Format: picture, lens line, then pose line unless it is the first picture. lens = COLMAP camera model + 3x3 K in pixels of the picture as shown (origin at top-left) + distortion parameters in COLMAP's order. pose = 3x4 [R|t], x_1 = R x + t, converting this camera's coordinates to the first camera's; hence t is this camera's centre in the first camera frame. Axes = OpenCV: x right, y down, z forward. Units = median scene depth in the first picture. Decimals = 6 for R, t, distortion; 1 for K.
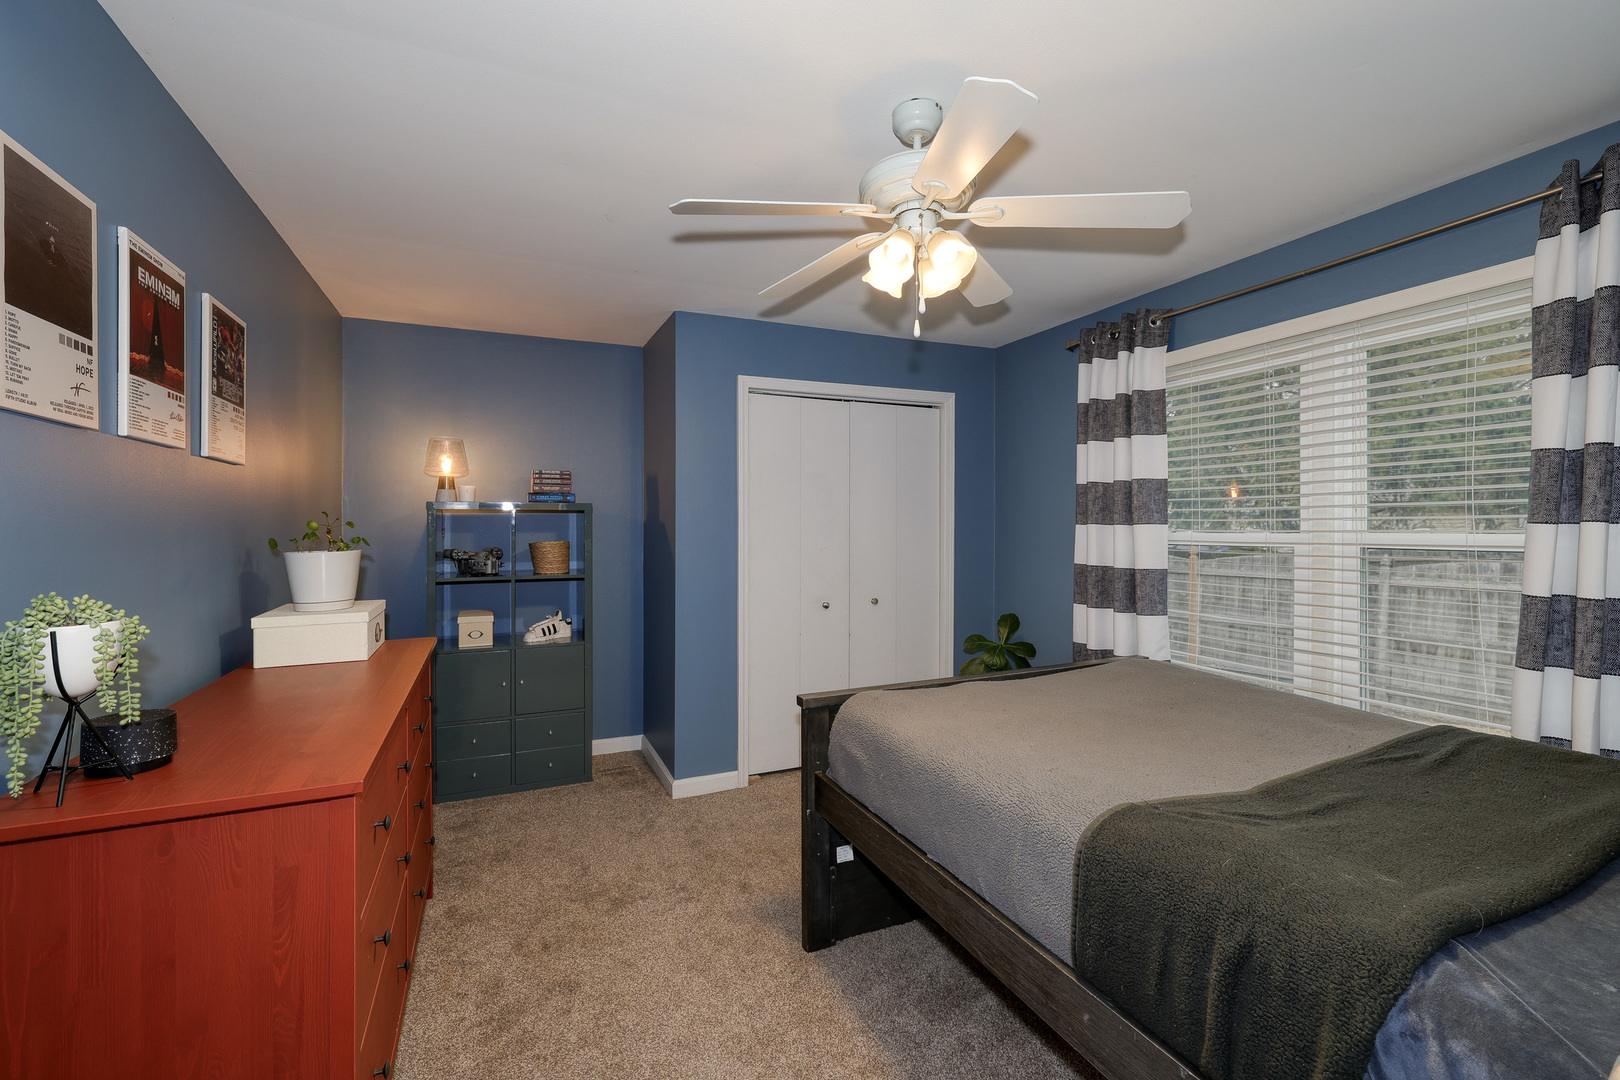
lens RADIAL K [[694.1, 0, 793.5], [0, 694.1, 519.2], [0, 0, 1]] dist [0.000126, -0.000241]
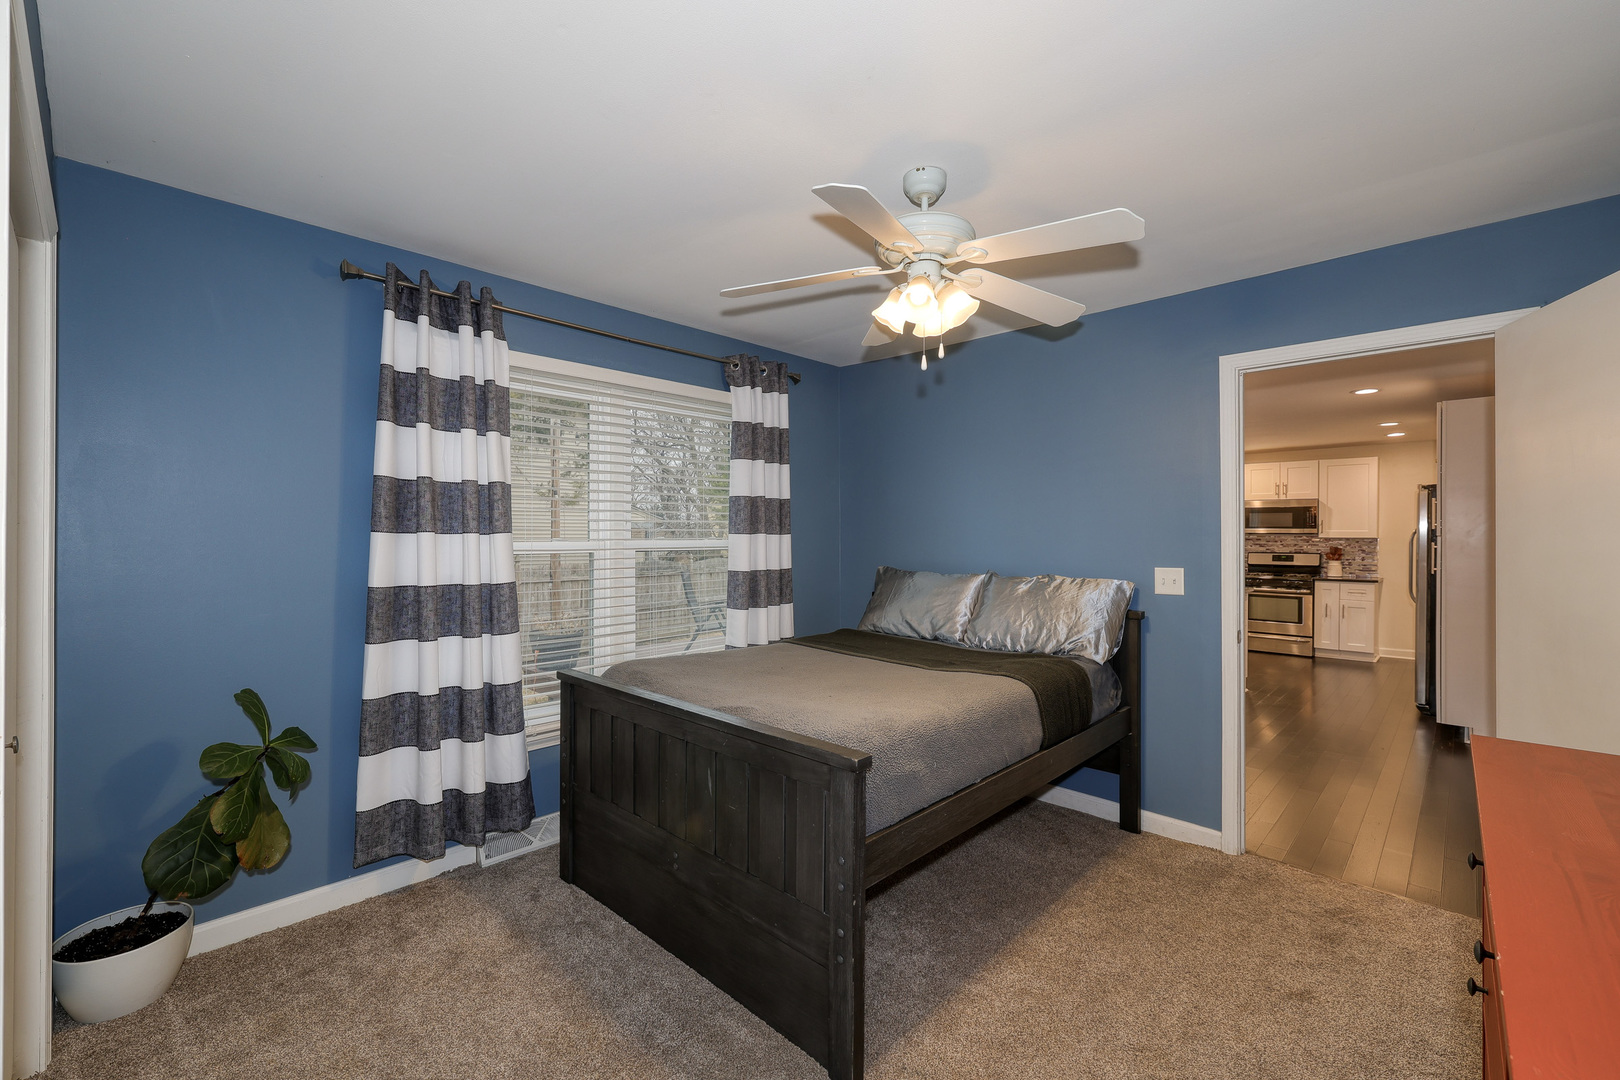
lens RADIAL K [[675.0, 0, 806.0], [0, 675.0, 532.5], [0, 0, 1]] dist [0.001819, -0.000161]
pose [[-0.389989, 0.002570, 0.920816, -0.511437], [-0.014183, 0.999861, -0.008797, 0.010119], [-0.920710, -0.016491, -0.389898, 1.106786]]
